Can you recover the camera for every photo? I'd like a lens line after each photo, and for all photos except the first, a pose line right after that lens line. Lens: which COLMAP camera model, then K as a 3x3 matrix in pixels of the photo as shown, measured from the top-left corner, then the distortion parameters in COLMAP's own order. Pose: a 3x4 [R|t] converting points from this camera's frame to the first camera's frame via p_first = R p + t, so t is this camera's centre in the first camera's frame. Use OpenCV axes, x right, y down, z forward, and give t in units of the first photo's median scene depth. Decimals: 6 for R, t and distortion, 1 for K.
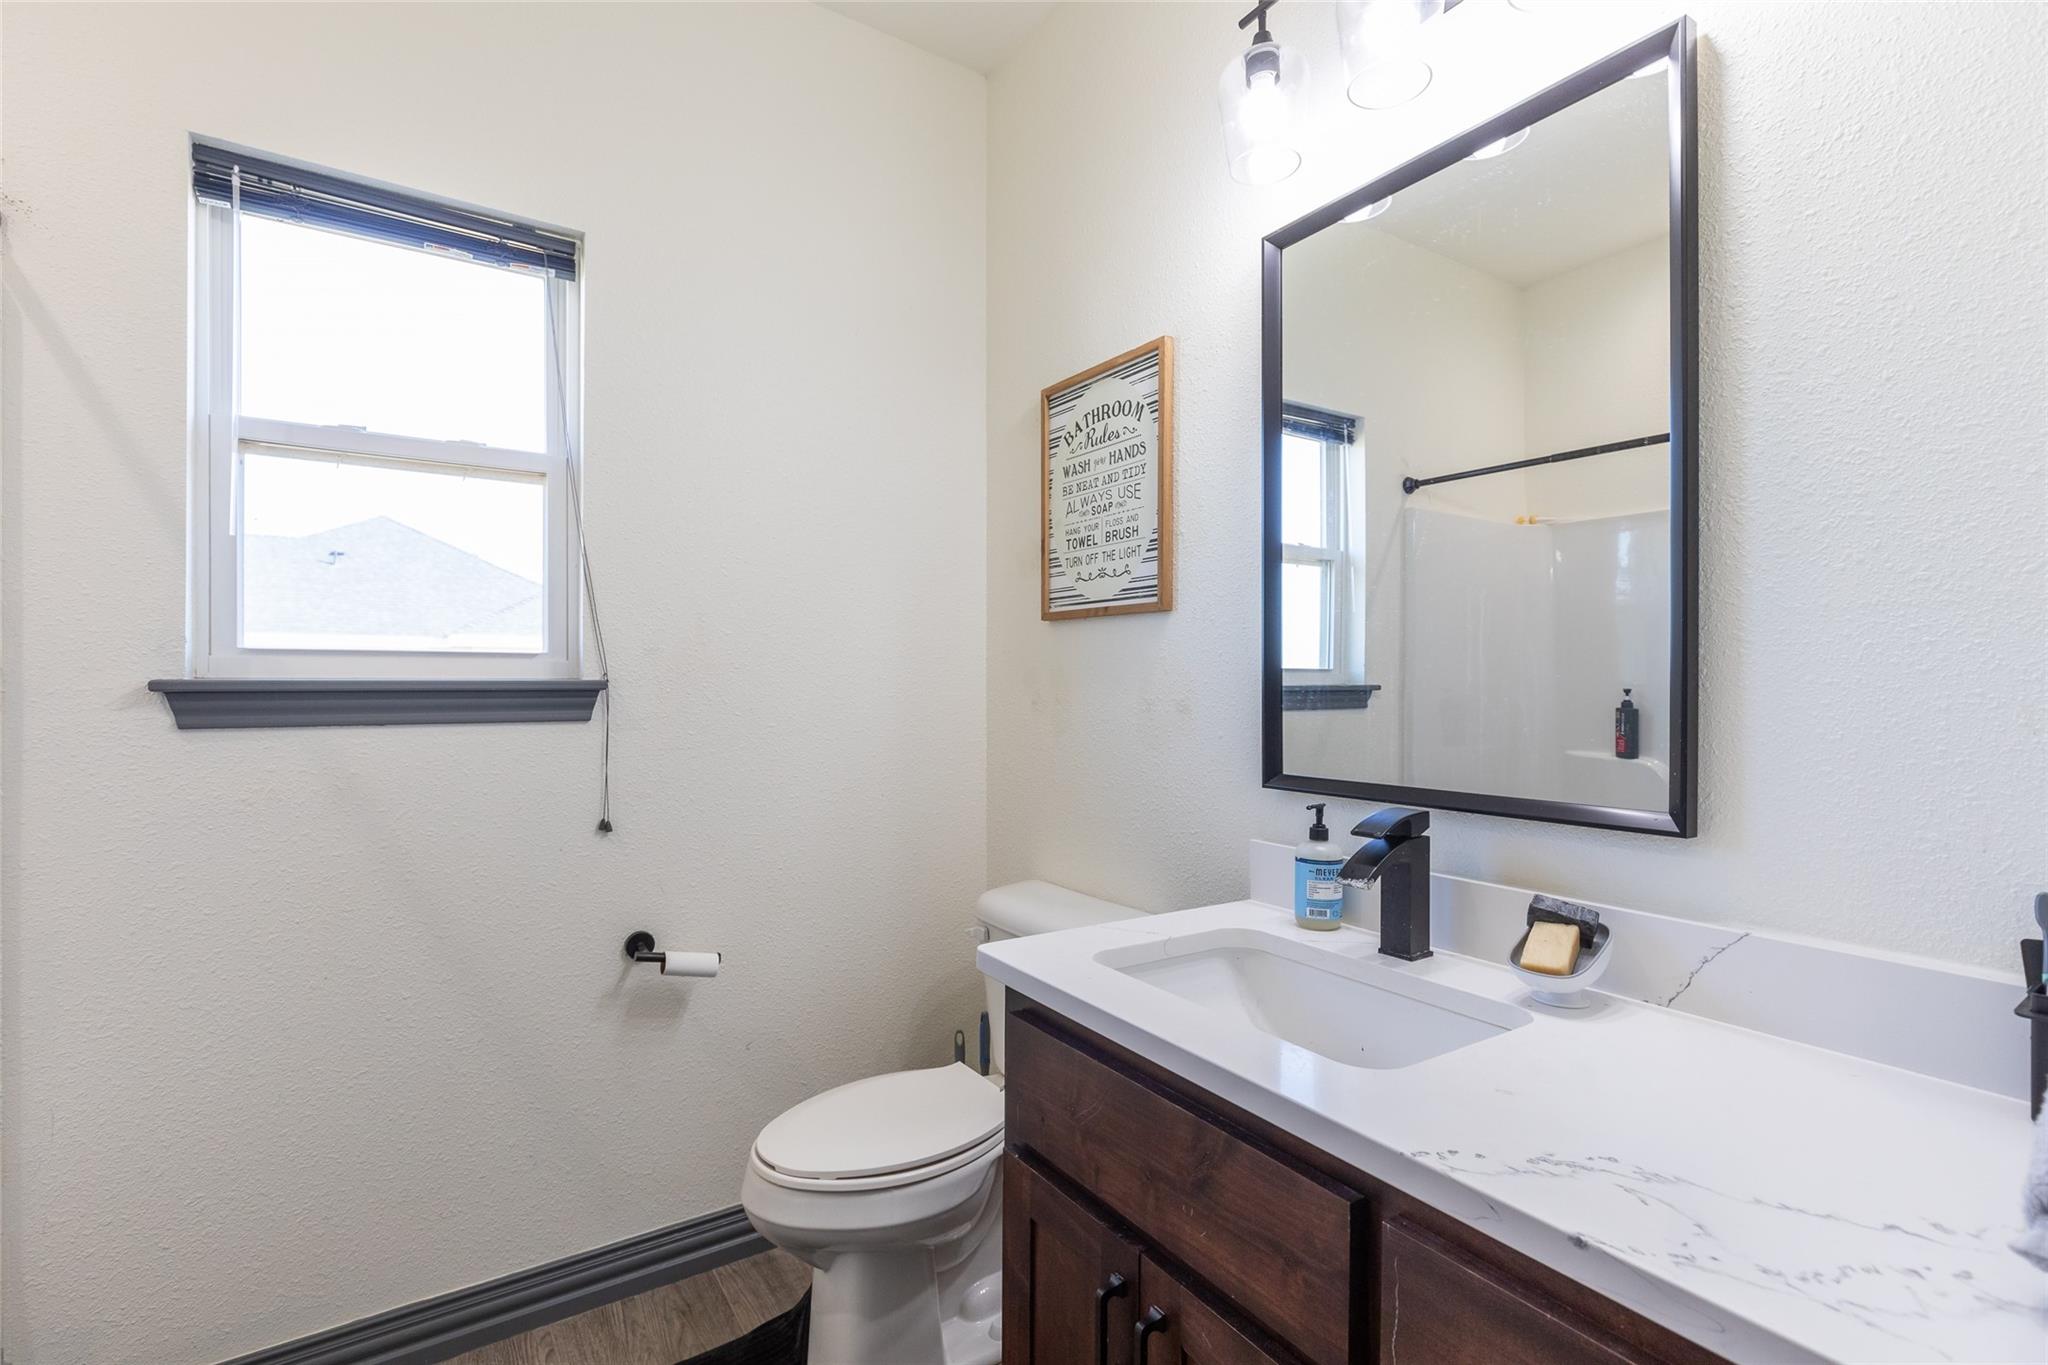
lens RADIAL K [[926.5, 0, 1032.0], [0, 926.5, 684.3], [0, 0, 1]] dist [0.003327, -0.000076]
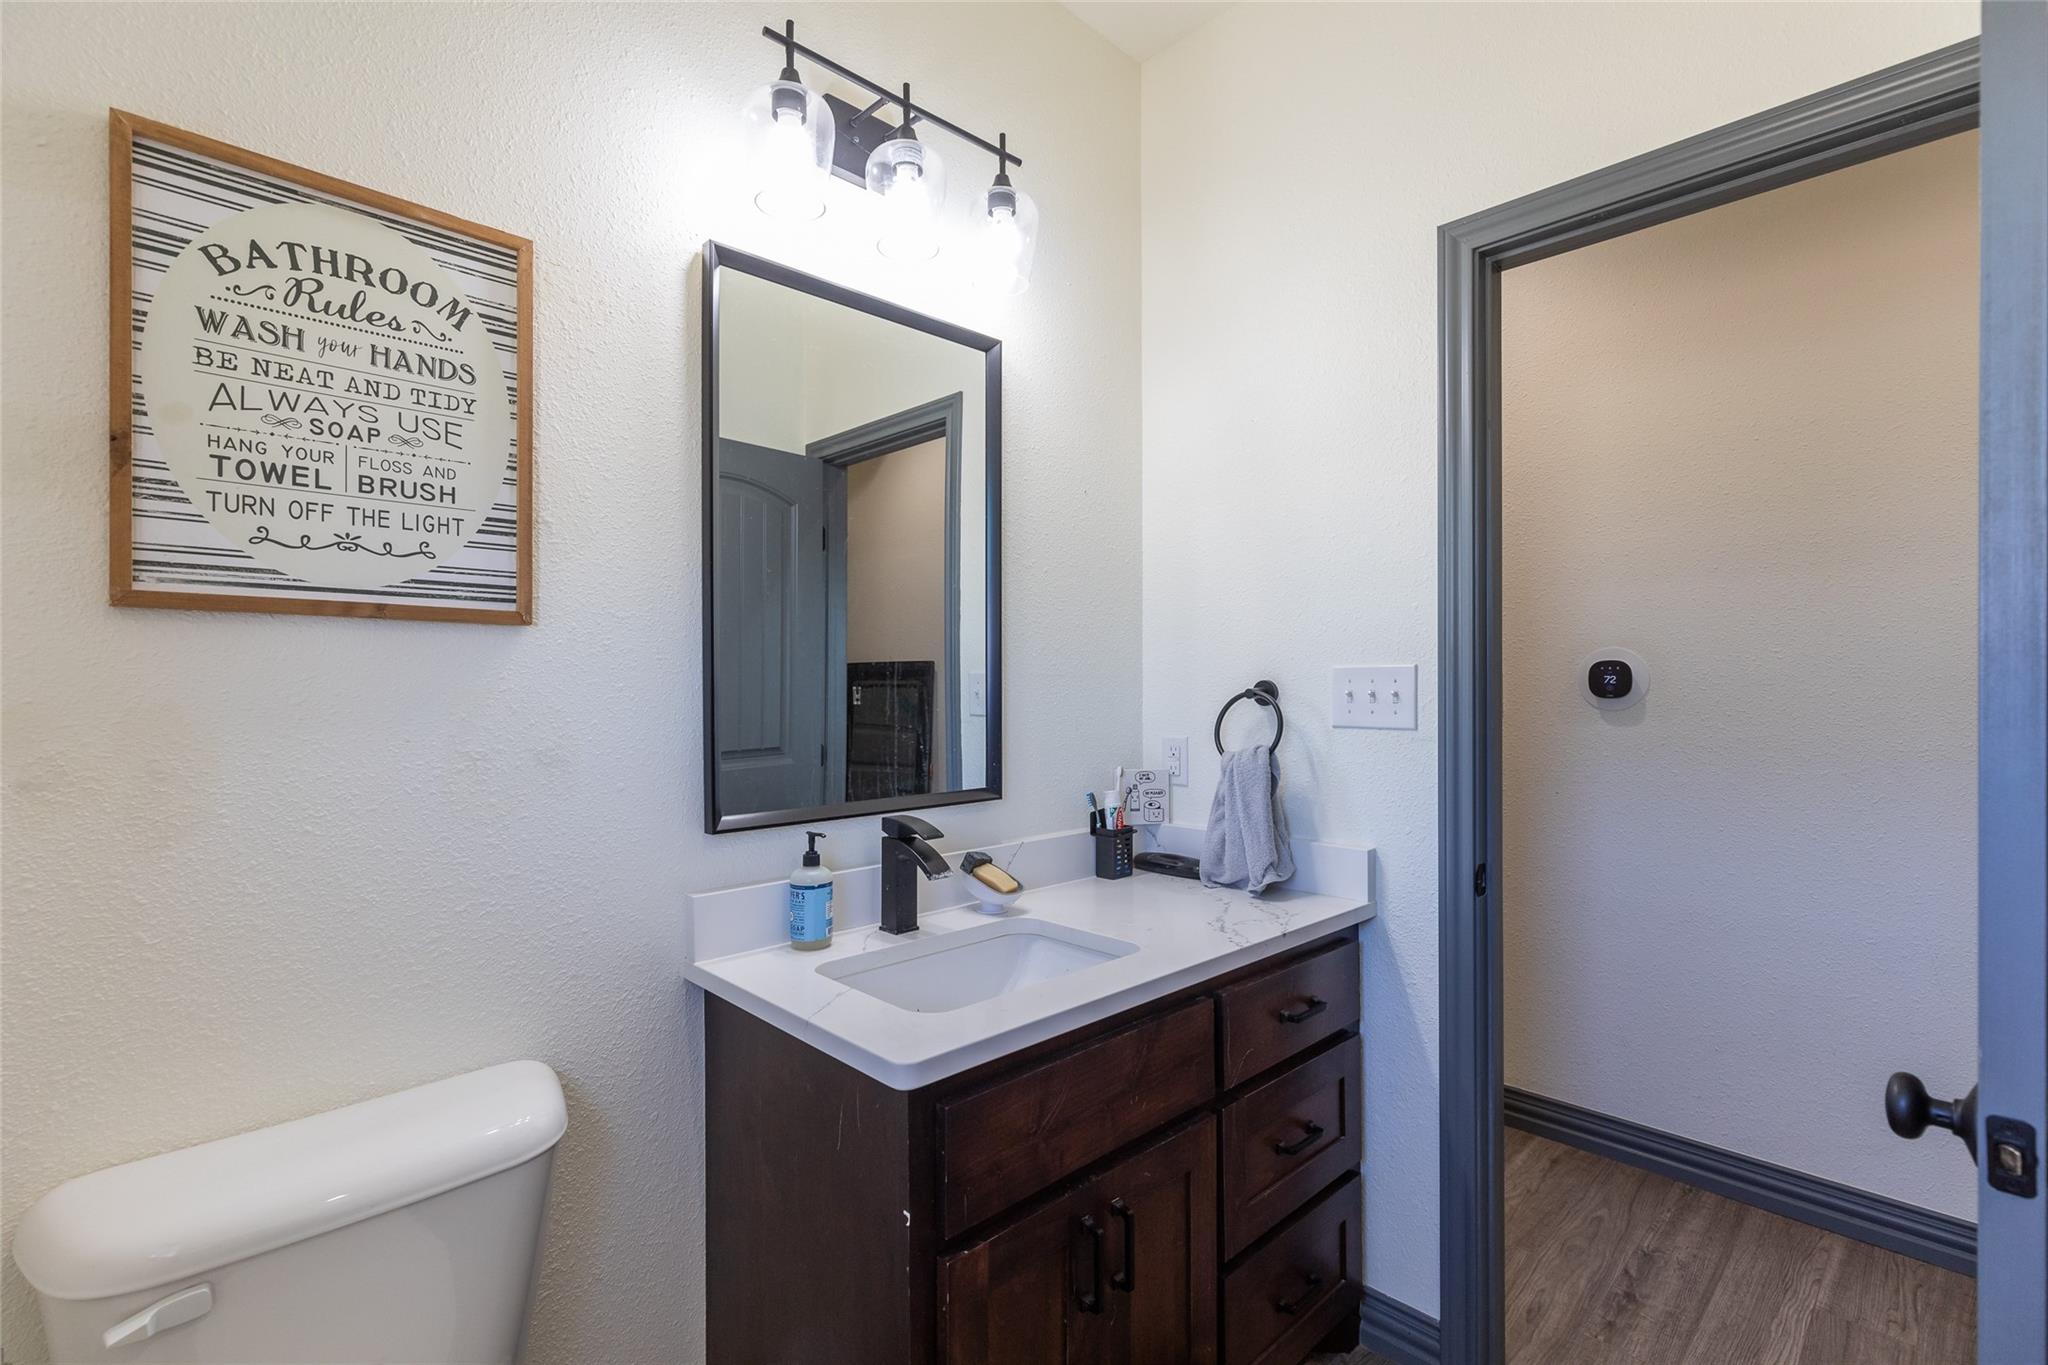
lens RADIAL K [[926.5, 0, 1032.0], [0, 926.5, 684.3], [0, 0, 1]] dist [0.003327, -0.000076]
pose [[-0.184791, 0.000015, 0.982778, -0.583332], [0.001225, 0.999999, 0.000215, -0.031237], [-0.982777, 0.001244, -0.184791, 0.695480]]
